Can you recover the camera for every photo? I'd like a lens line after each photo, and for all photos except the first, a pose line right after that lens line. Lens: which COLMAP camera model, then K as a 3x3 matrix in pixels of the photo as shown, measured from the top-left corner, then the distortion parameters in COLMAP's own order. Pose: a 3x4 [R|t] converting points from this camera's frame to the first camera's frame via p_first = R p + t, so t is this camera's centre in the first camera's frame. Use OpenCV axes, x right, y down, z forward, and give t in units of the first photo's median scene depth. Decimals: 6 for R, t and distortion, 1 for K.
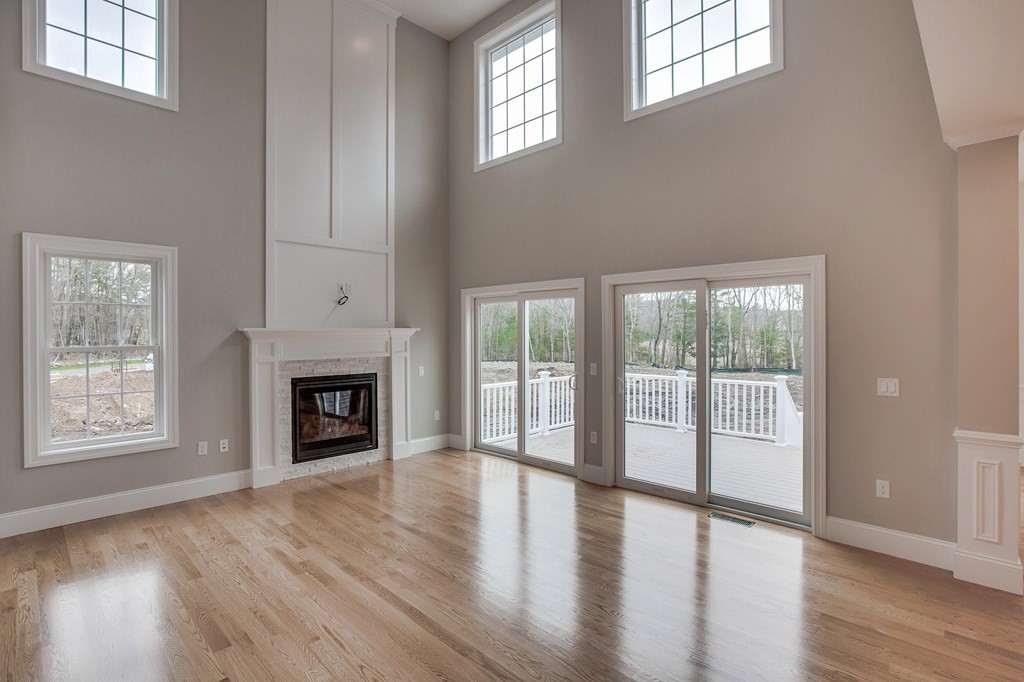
lens RADIAL K [[501.5, 0, 514.8], [0, 501.5, 334.4], [0, 0, 1]] dist [-0.053027, 0.026035]
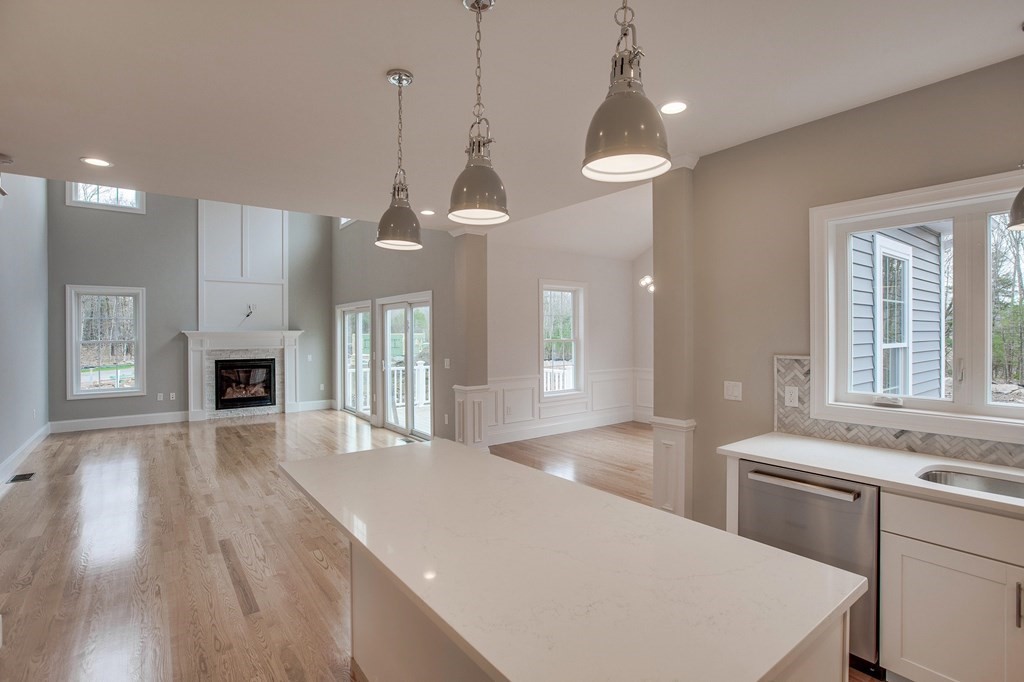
lens RADIAL K [[501.5, 0, 514.8], [0, 501.5, 334.4], [0, 0, 1]] dist [-0.053027, 0.026035]
pose [[0.987679, 0.000512, -0.156493, 0.807001], [-0.000381, 1.000000, 0.000867, -0.002225], [0.156494, -0.000796, 0.987679, -0.503718]]
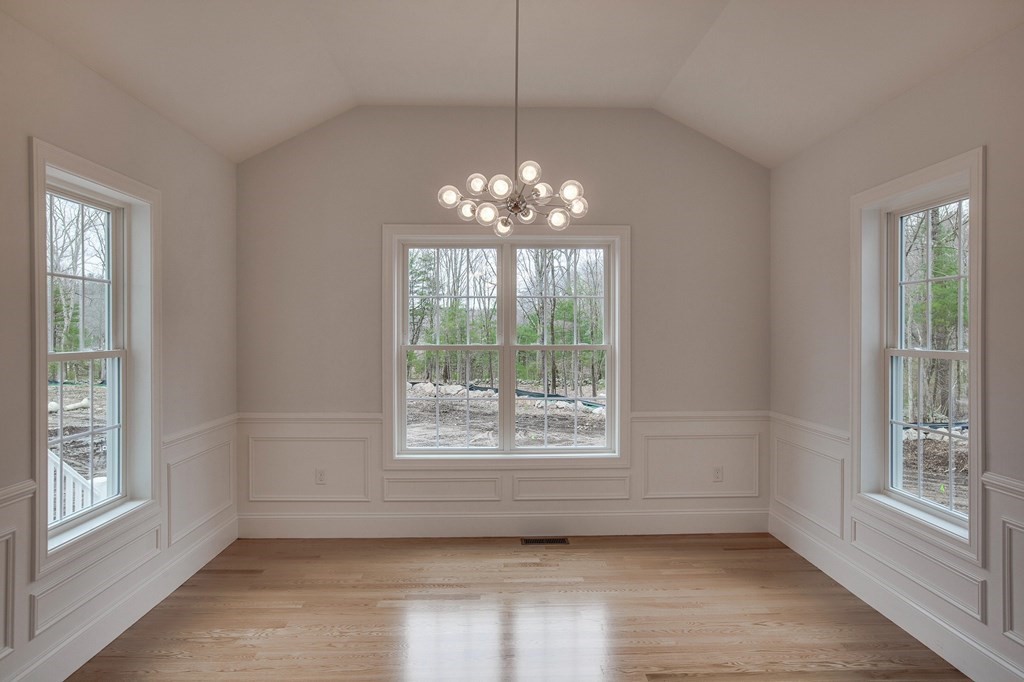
lens RADIAL K [[622.0, 0, 511.5], [0, 622.0, 334.3], [0, 0, 1]] dist [0.000336, 0.001305]
pose [[0.705545, 0.001948, 0.708662, 0.584978], [-0.000275, 0.999997, -0.002474, -0.001548], [-0.708665, 0.001550, 0.705544, 0.245767]]
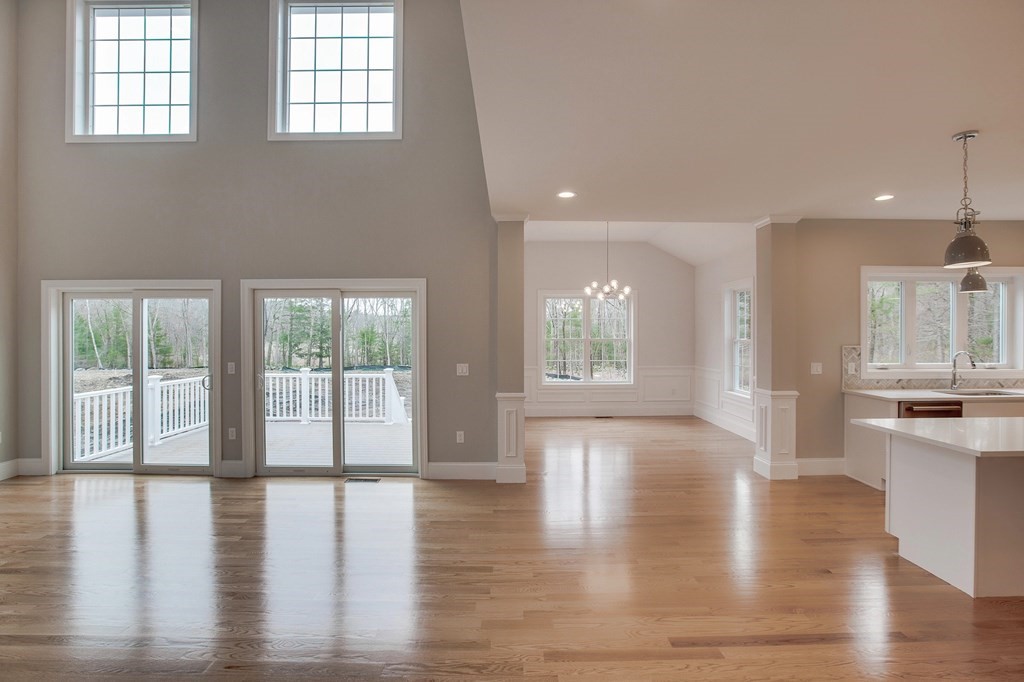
lens RADIAL K [[467.4, 0, 516.7], [0, 467.4, 334.6], [0, 0, 1]] dist [-0.025737, 0.000208]
pose [[0.709545, 0.001895, 0.704658, -0.094279], [0.000387, 0.999995, -0.003080, 0.002218], [-0.704660, 0.002458, 0.709541, -0.096966]]
